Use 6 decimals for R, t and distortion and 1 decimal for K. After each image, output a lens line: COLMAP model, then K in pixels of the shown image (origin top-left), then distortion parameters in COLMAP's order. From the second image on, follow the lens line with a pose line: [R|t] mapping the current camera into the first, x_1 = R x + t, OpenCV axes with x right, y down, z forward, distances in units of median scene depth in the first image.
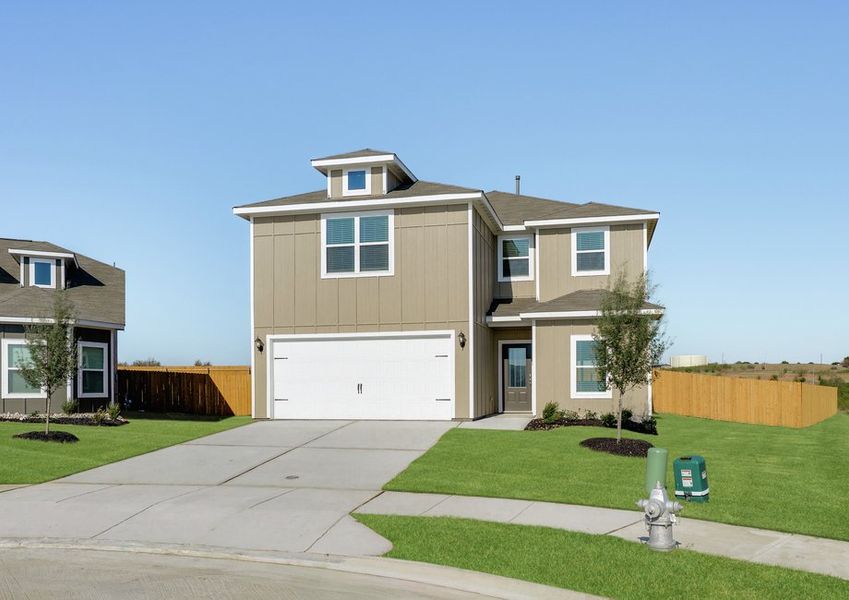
lens RADIAL K [[1225.8, 0, 424.5], [0, 1225.8, 300.0], [0, 0, 1]] dist [-0.006298, -0.009827]
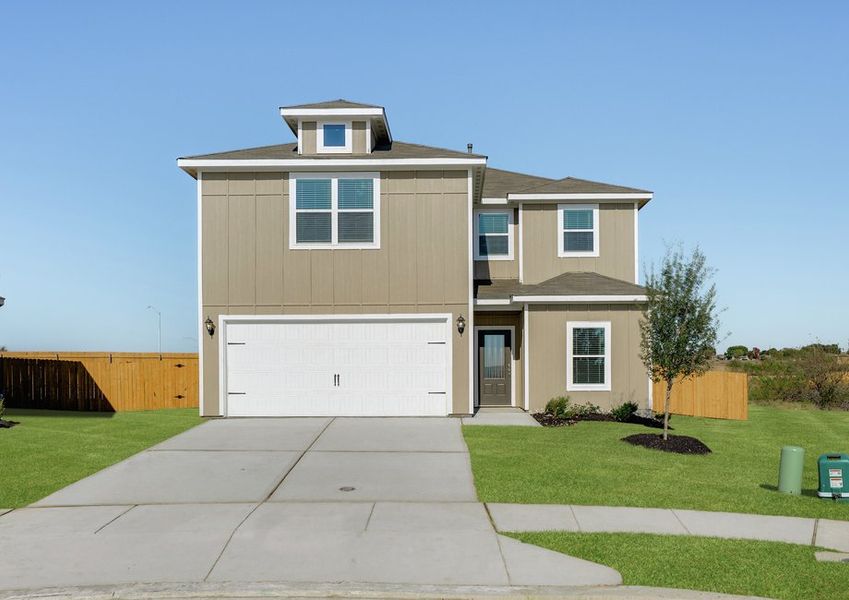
lens RADIAL K [[1225.8, 0, 424.5], [0, 1225.8, 300.0], [0, 0, 1]] dist [-0.006298, -0.009827]
pose [[0.938139, 0.022887, 0.345500, -0.288306], [-0.025939, 0.999655, 0.004213, 0.011354], [-0.345285, -0.012915, 0.938409, 0.178381]]
